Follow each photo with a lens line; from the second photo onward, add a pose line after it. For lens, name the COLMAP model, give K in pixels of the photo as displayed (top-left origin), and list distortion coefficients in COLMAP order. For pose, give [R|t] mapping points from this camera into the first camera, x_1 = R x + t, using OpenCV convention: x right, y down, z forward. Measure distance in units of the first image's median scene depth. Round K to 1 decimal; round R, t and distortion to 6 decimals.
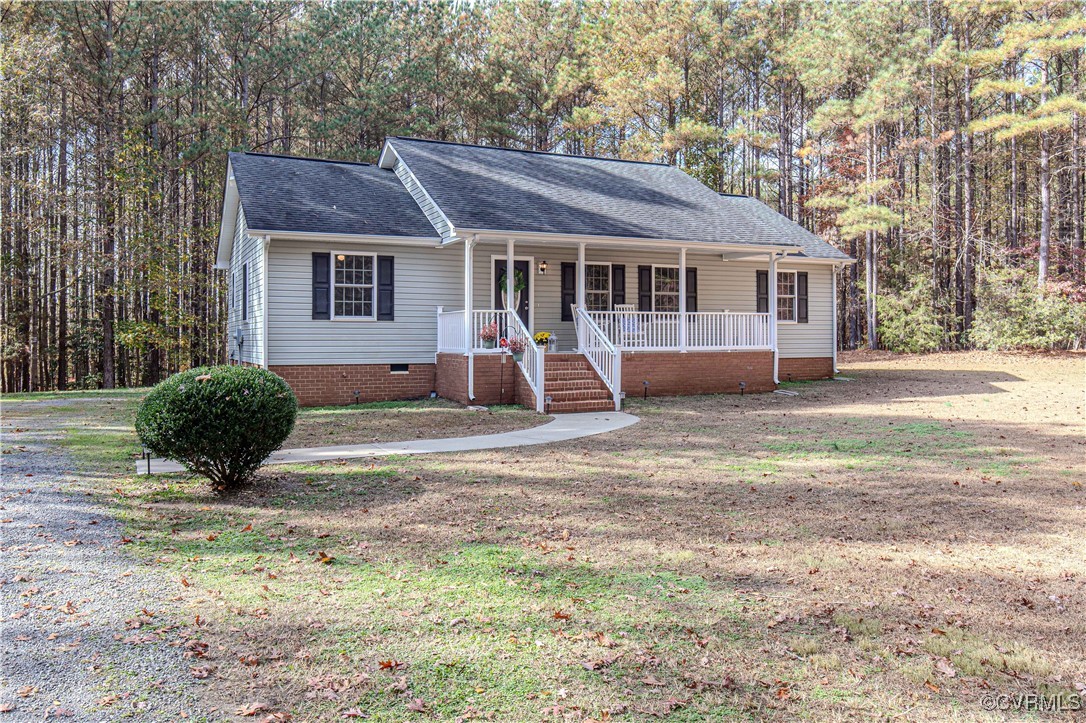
lens RADIAL K [[720.4, 0, 535.5], [0, 720.4, 349.5], [0, 0, 1]] dist [-0.009774, -0.021441]
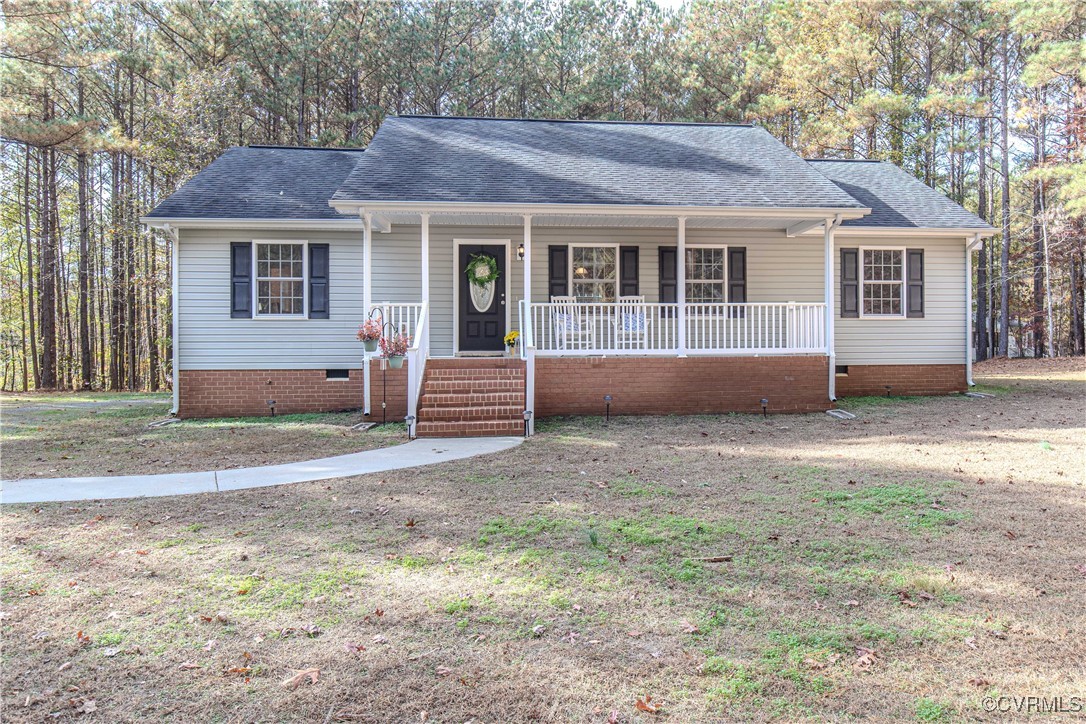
lens RADIAL K [[699.9, 0, 544.4], [0, 699.9, 358.1], [0, 0, 1]] dist [-0.005503, -0.002632]
pose [[0.959193, 0.003804, -0.282727, 0.234694], [-0.001458, 0.999963, 0.008509, -0.000535], [0.282749, -0.007749, 0.959163, 0.223073]]
